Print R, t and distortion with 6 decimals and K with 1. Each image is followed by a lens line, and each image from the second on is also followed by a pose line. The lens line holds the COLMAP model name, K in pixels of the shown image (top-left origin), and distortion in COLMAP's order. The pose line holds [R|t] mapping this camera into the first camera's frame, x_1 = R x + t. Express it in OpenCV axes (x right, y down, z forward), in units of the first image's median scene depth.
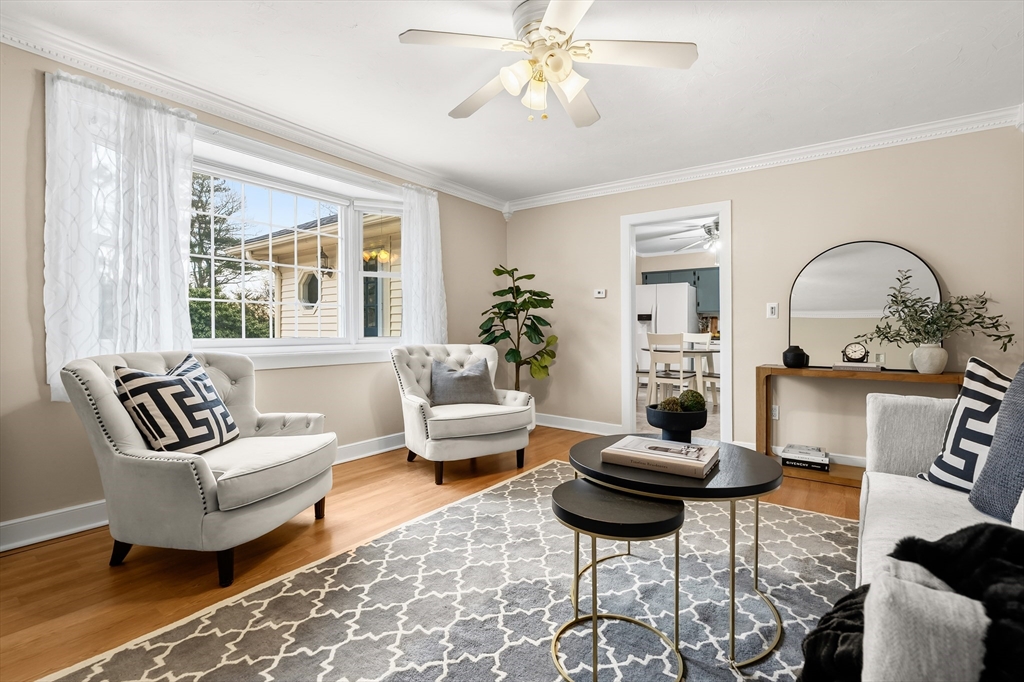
lens RADIAL K [[484.6, 0, 511.3], [0, 484.6, 318.3], [0, 0, 1]] dist [0.015346, -0.000185]
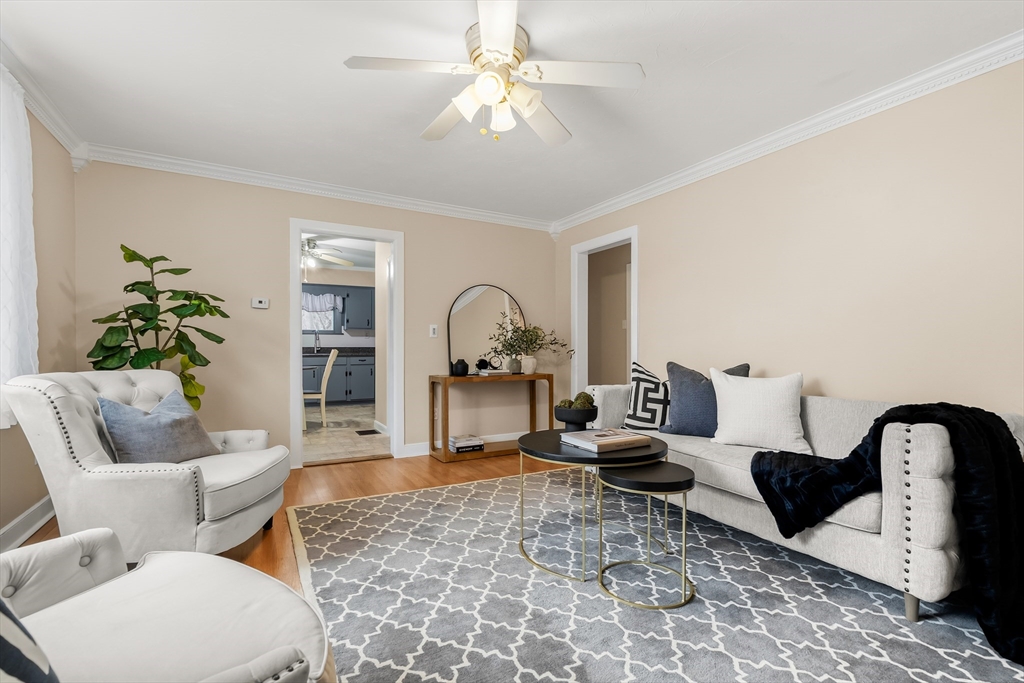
lens RADIAL K [[469.5, 0, 527.8], [0, 469.5, 341.5], [0, 0, 1]] dist [-0.002709, -0.000298]
pose [[0.396092, 0.010087, 0.918156, -0.516386], [-0.024548, 0.999699, -0.000393, 0.005256], [-0.917883, -0.022383, 0.396220, 0.356928]]
